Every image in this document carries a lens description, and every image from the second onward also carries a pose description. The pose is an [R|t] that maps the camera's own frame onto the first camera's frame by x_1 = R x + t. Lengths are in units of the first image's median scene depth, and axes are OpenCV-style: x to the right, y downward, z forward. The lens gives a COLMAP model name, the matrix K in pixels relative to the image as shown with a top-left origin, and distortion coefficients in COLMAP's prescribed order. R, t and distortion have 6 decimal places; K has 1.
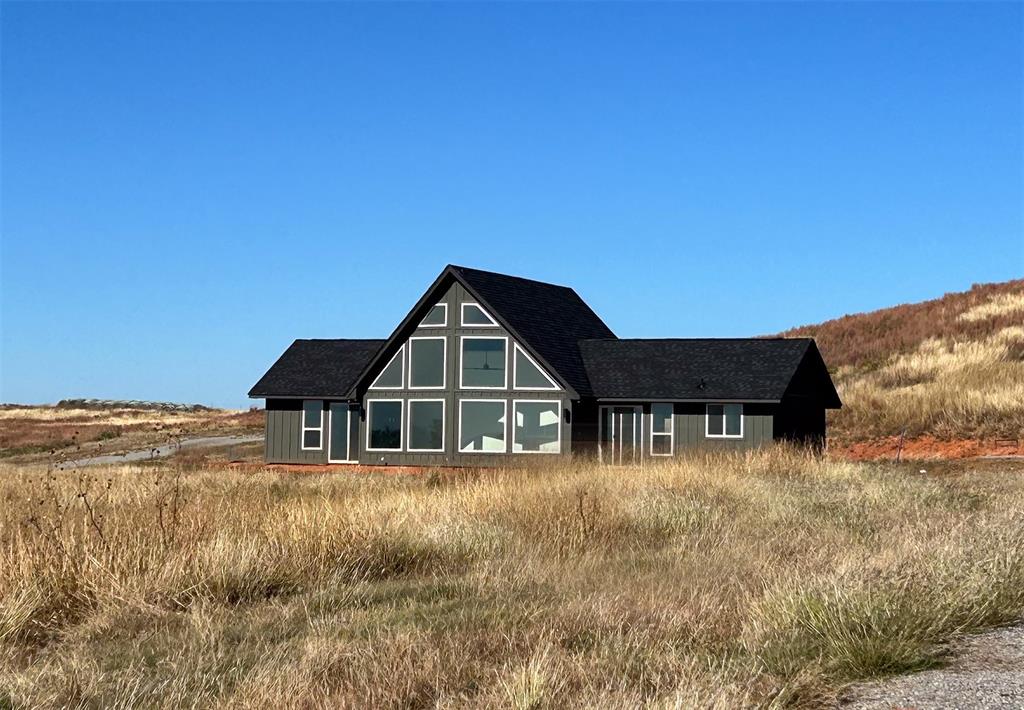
lens RADIAL K [[1442.6, 0, 511.2], [0, 1442.6, 360.2], [0, 0, 1]] dist [-0.030317, 0.000000]
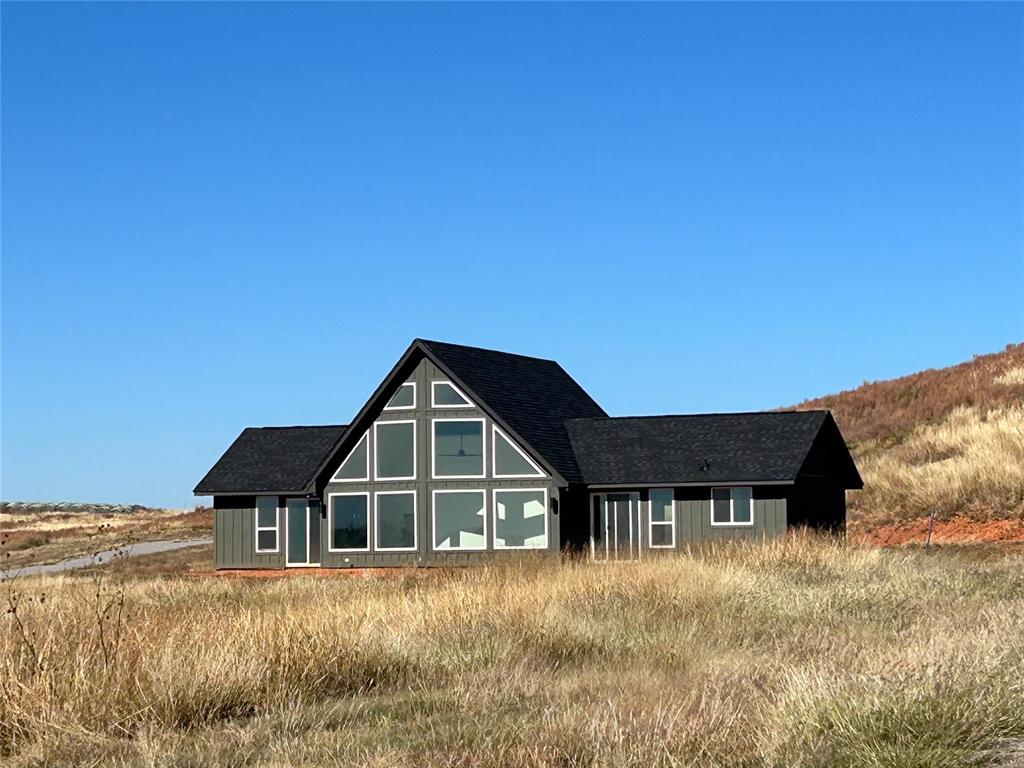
lens RADIAL K [[2977.2, 0, 511.8], [0, 2977.2, 382.6], [0, 0, 1]] dist [-0.089530, 0.000000]
pose [[0.998813, -0.027235, 0.040378, -0.059114], [0.027901, 0.999482, -0.016029, -0.008387], [-0.039920, 0.017136, 0.999056, -0.825606]]
